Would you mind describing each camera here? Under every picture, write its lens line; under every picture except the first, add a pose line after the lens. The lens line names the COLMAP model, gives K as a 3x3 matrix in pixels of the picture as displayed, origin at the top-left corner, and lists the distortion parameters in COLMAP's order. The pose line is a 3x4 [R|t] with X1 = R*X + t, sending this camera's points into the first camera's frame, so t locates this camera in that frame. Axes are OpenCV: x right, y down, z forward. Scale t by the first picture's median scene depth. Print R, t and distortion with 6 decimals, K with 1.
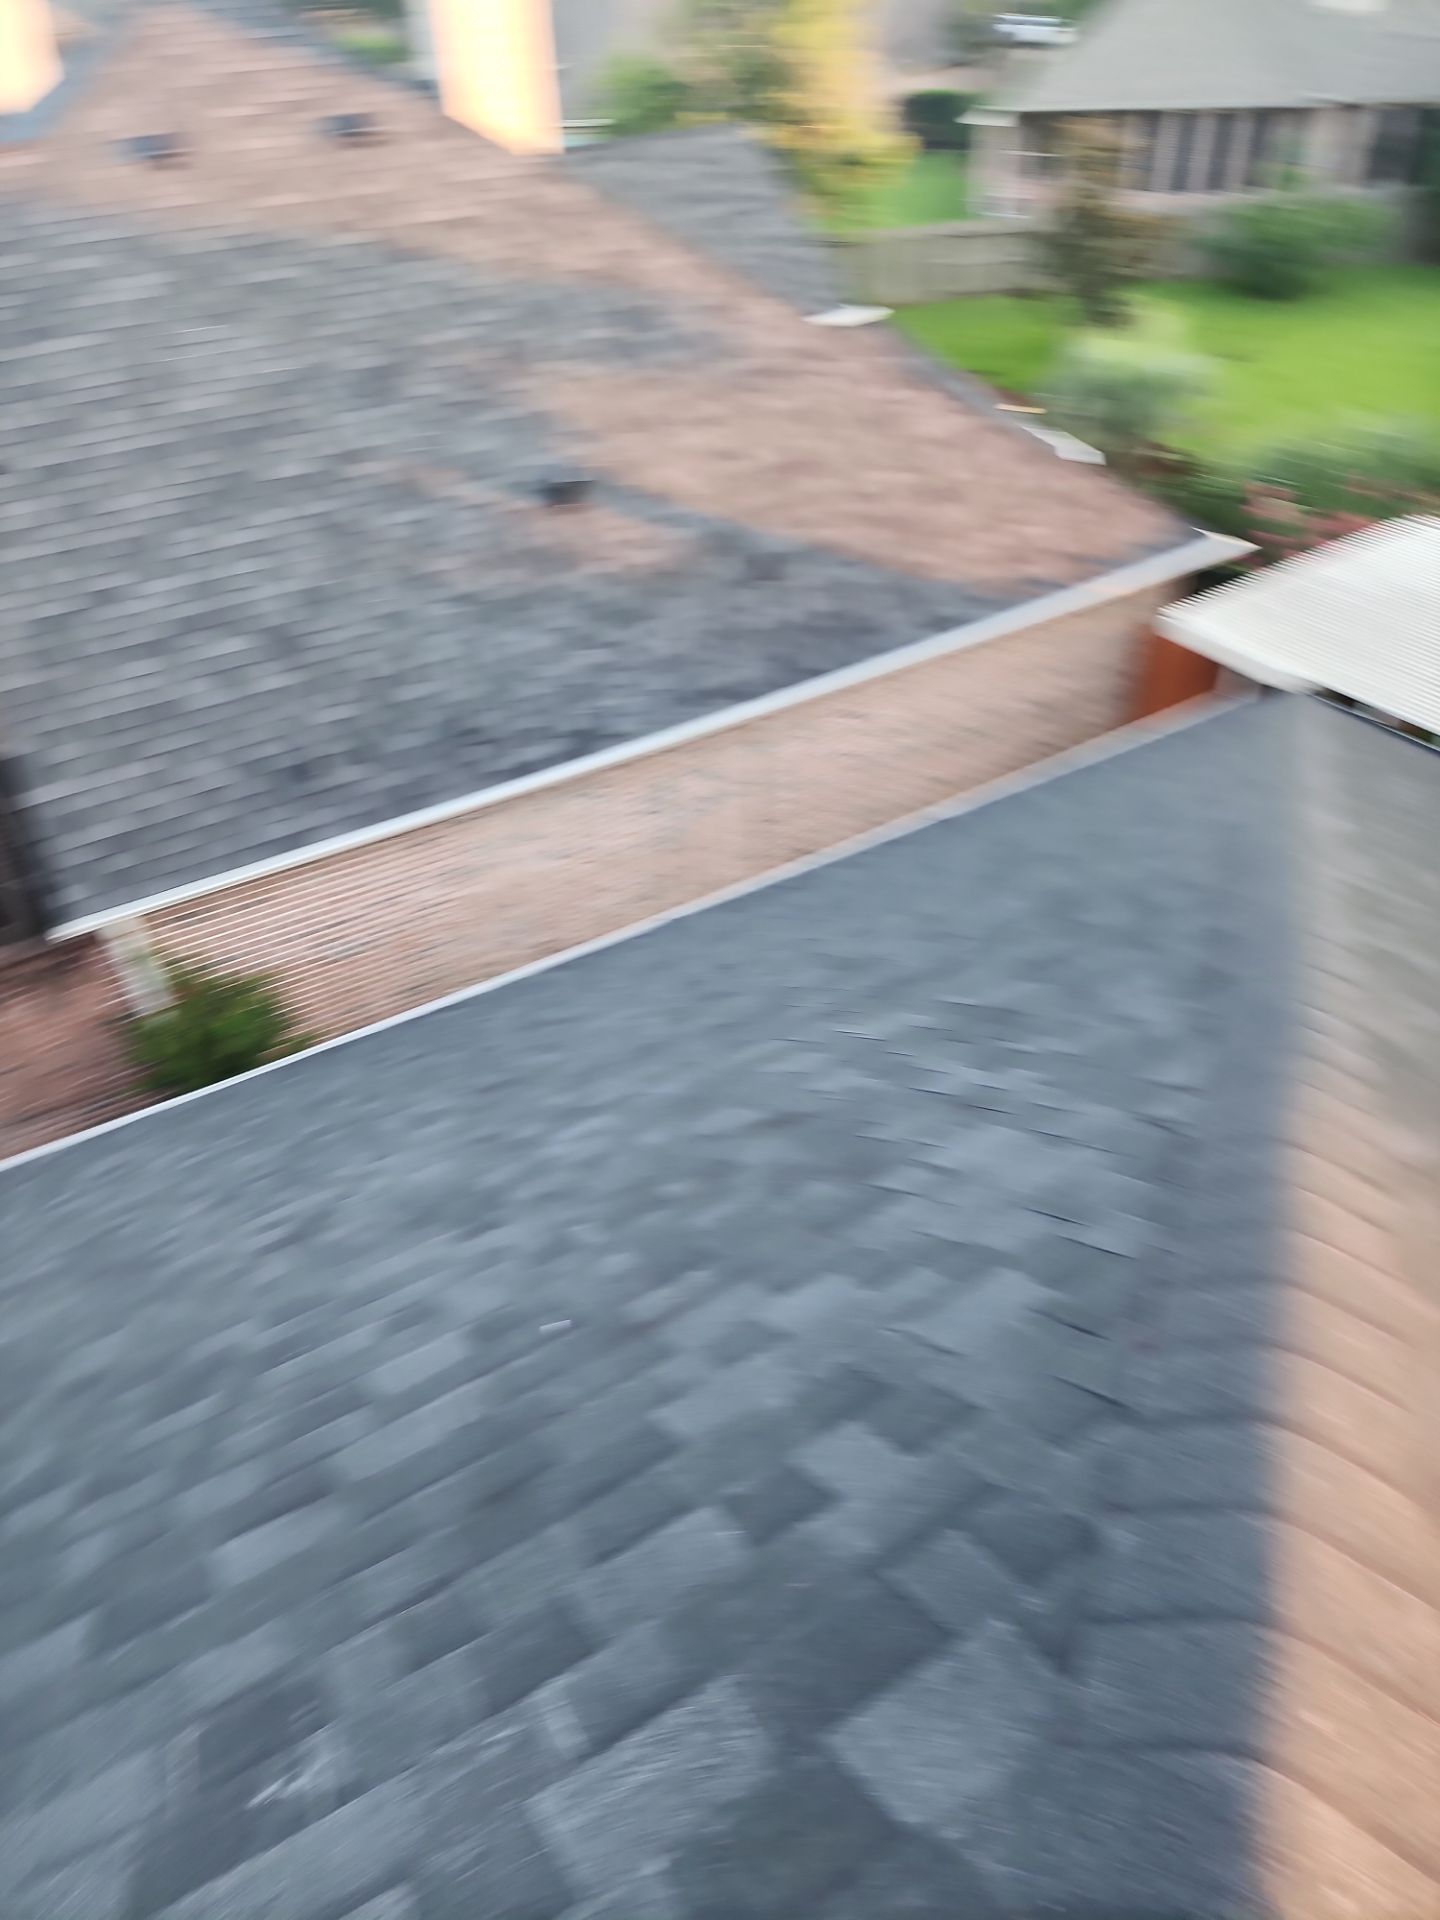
lens RADIAL K [[1275.9, 0, 699.7], [0, 1275.9, 961.3], [0, 0, 1]] dist [0.088184, -0.068585]
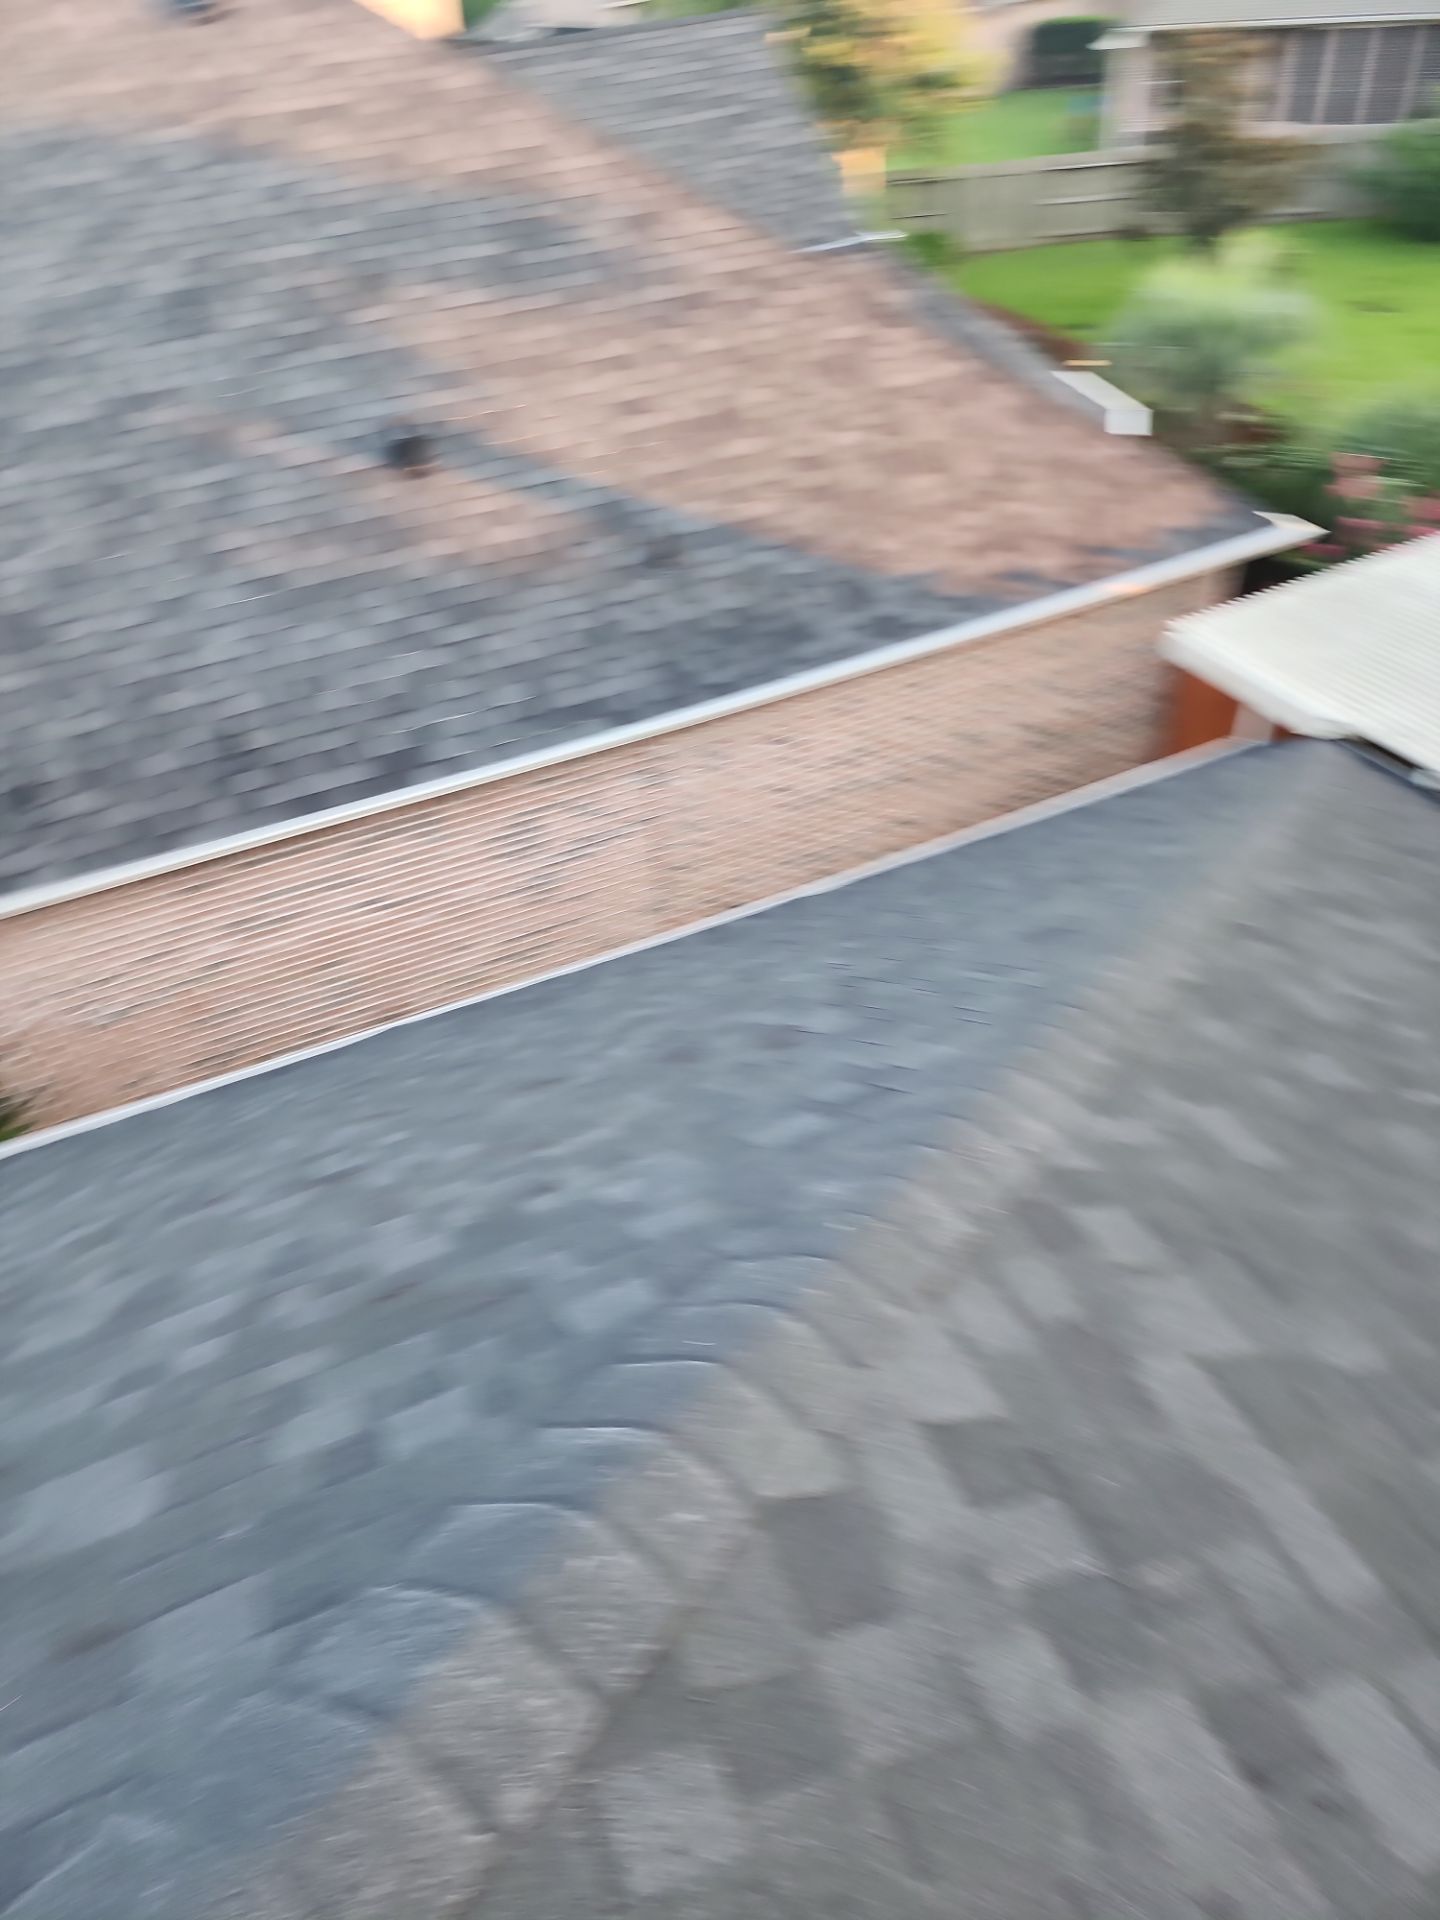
lens RADIAL K [[1275.9, 0, 699.7], [0, 1275.9, 961.3], [0, 0, 1]] dist [0.088184, -0.068585]
pose [[0.993762, 0.050435, -0.099470, 0.164700], [-0.048515, 0.998588, 0.021638, -0.074210], [0.100421, -0.016677, 0.994805, 0.215945]]
